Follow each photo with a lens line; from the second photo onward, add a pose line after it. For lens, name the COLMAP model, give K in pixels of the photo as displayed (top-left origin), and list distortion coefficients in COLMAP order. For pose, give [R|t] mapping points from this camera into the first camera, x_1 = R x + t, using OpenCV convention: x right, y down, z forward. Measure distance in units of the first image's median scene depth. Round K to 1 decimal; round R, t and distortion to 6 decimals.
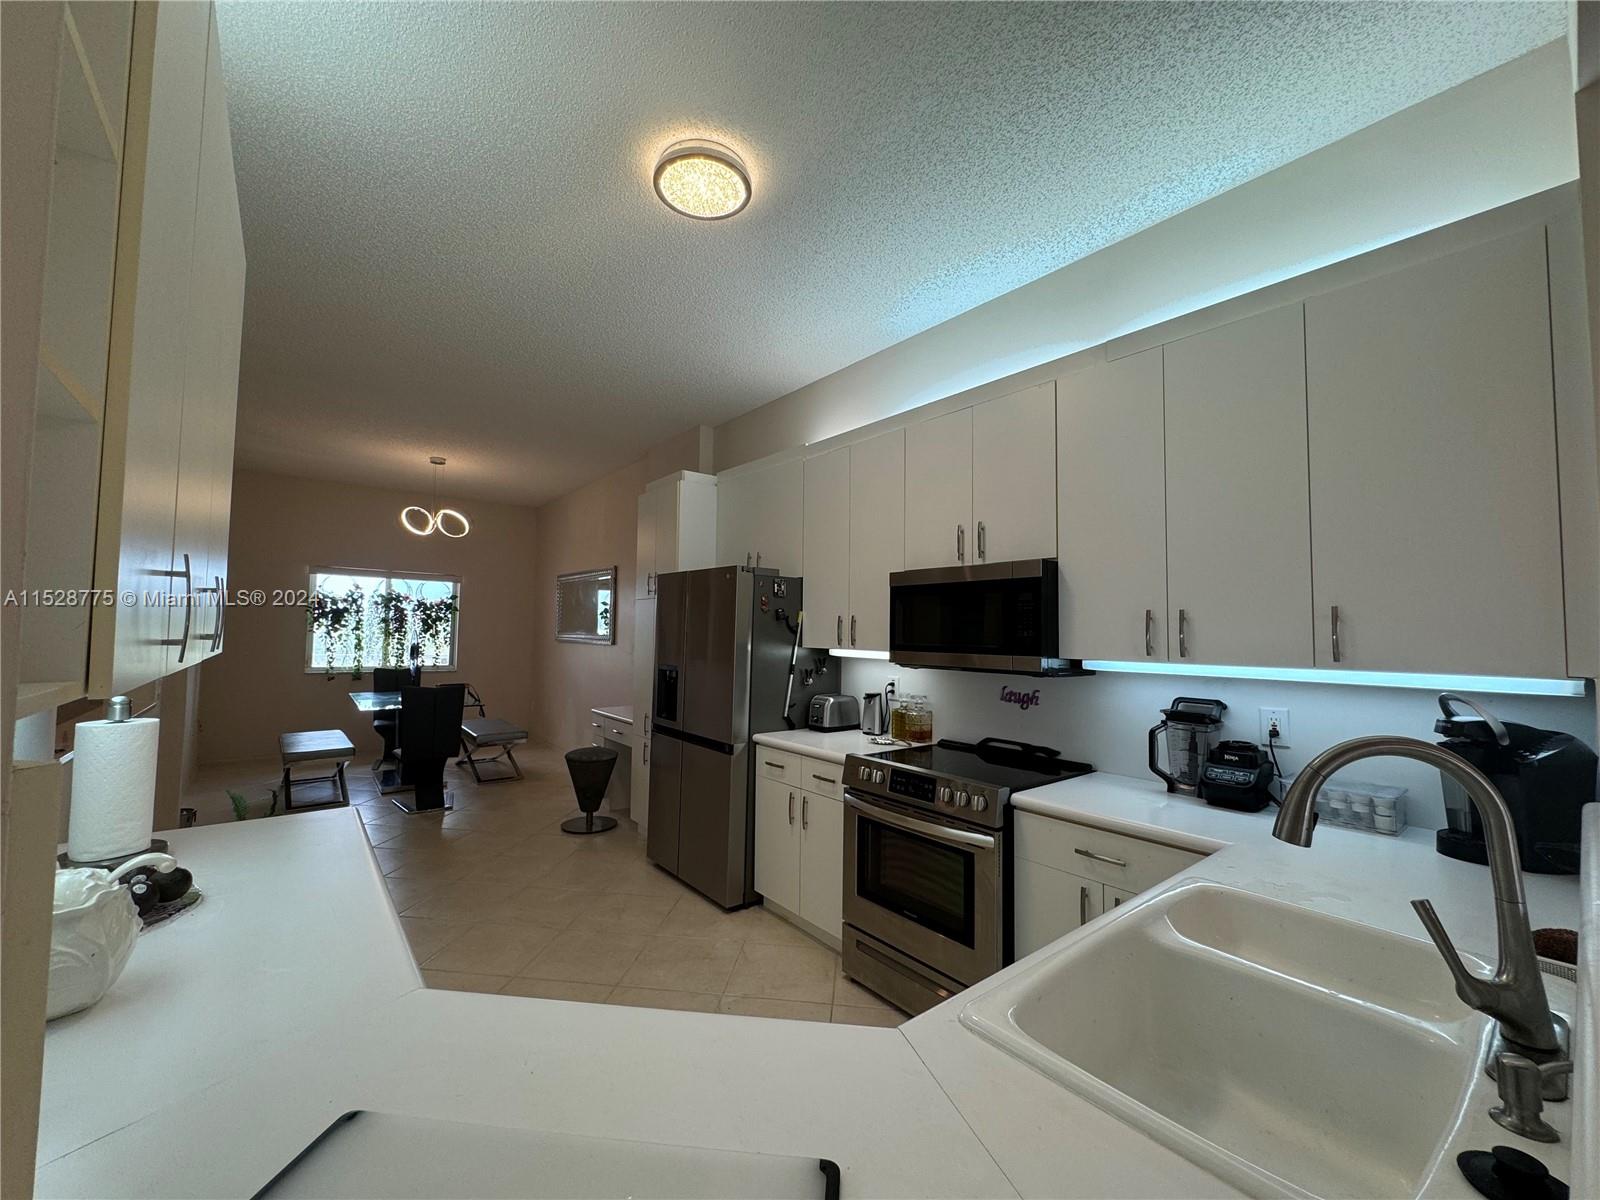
lens RADIAL K [[639.2, 0, 796.4], [0, 639.2, 609.0], [0, 0, 1]] dist [-0.004359, 0.001146]
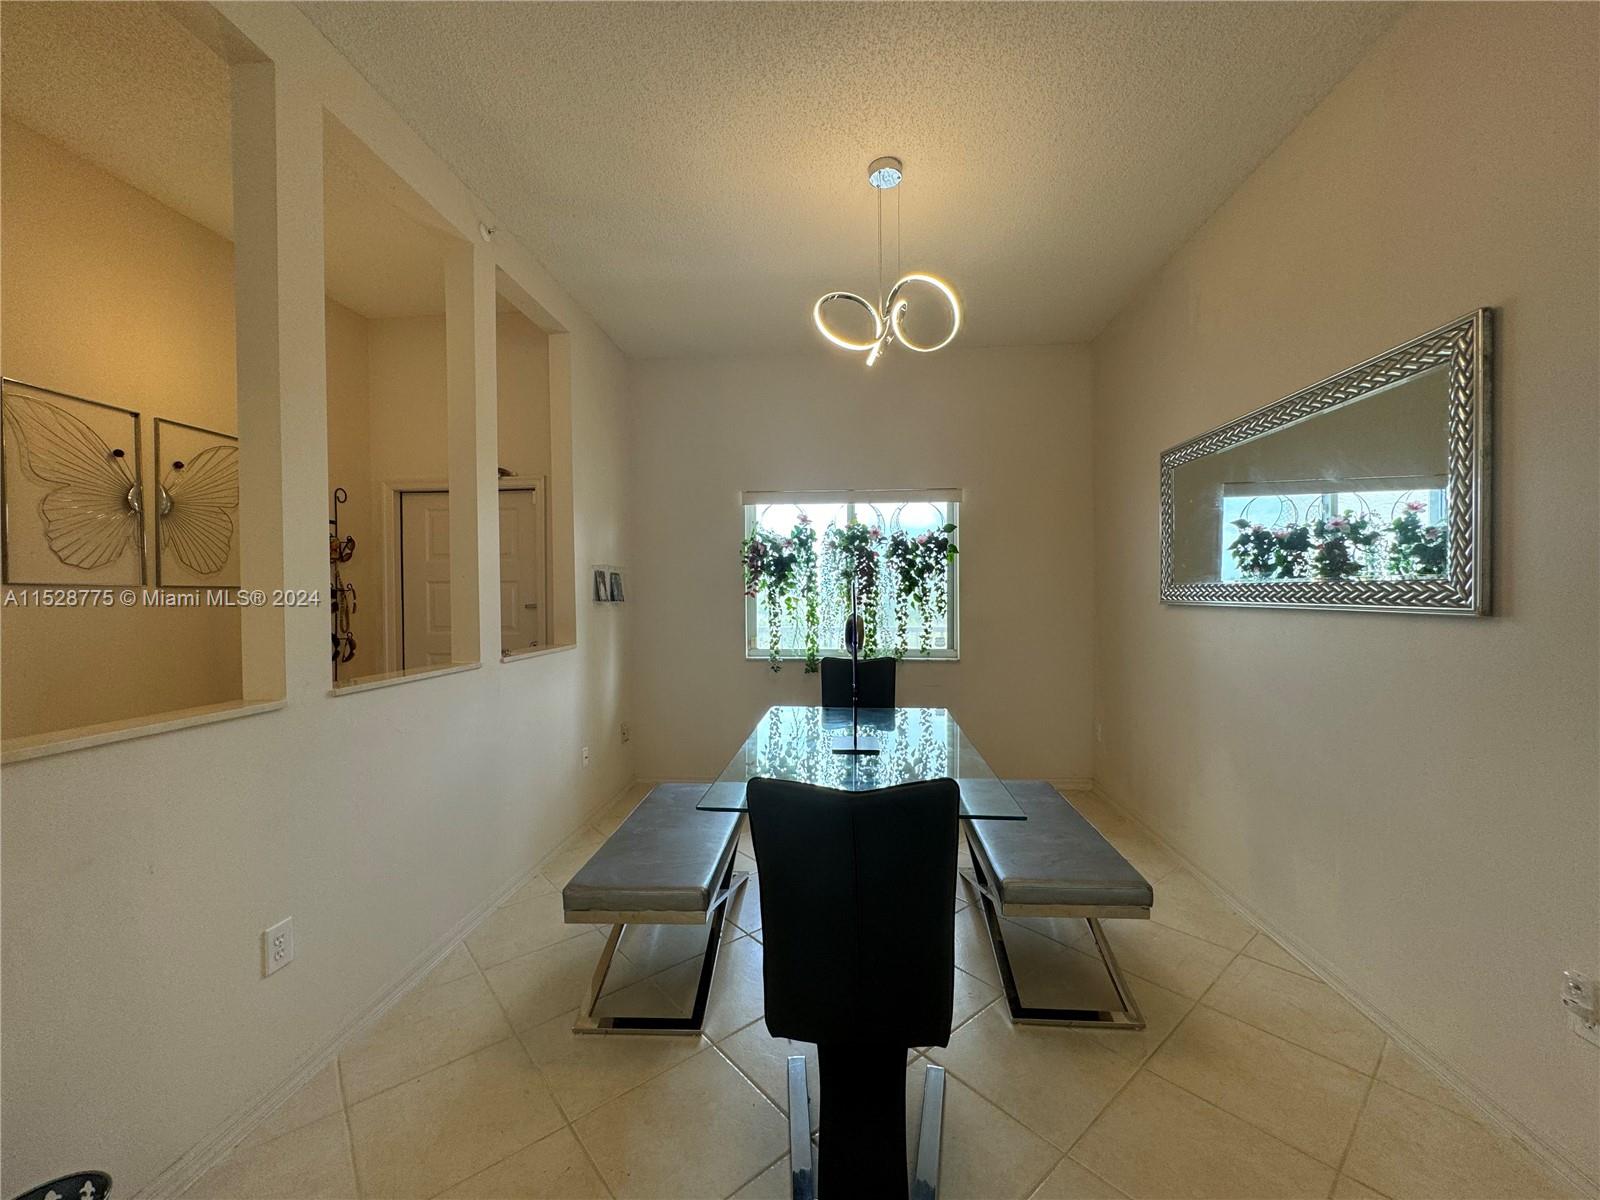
lens RADIAL K [[639.2, 0, 804.5], [0, 639.2, 605.9], [0, 0, 1]] dist [-0.004359, 0.001146]
pose [[0.731333, -0.011028, -0.681932, -0.269359], [0.046293, 0.998366, 0.033500, 0.026285], [0.680448, -0.056068, 0.730648, 0.540418]]
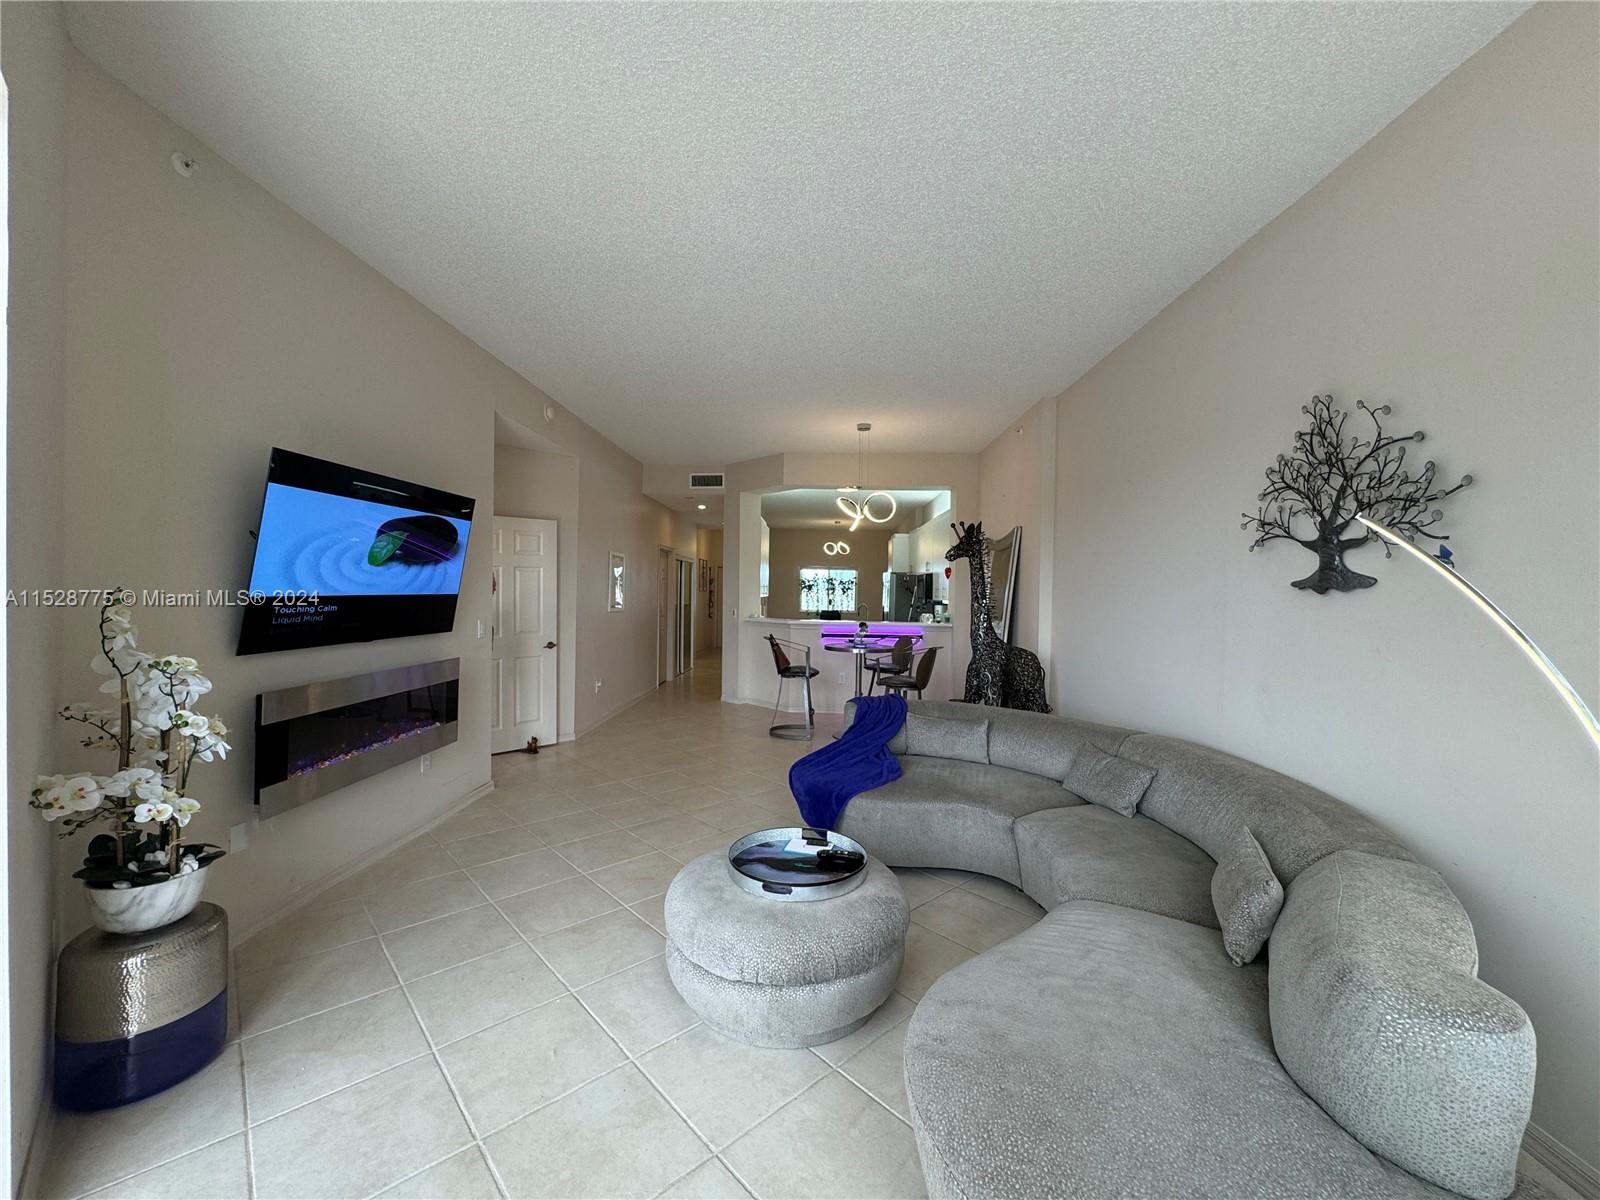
lens RADIAL K [[639.2, 0, 801.7], [0, 639.2, 599.0], [0, 0, 1]] dist [-0.004359, 0.001146]
pose [[0.763591, 0.002047, -0.645697, 0.727235], [0.025359, 0.999128, 0.033156, -0.023878], [0.645202, -0.041692, 0.762874, -0.759547]]
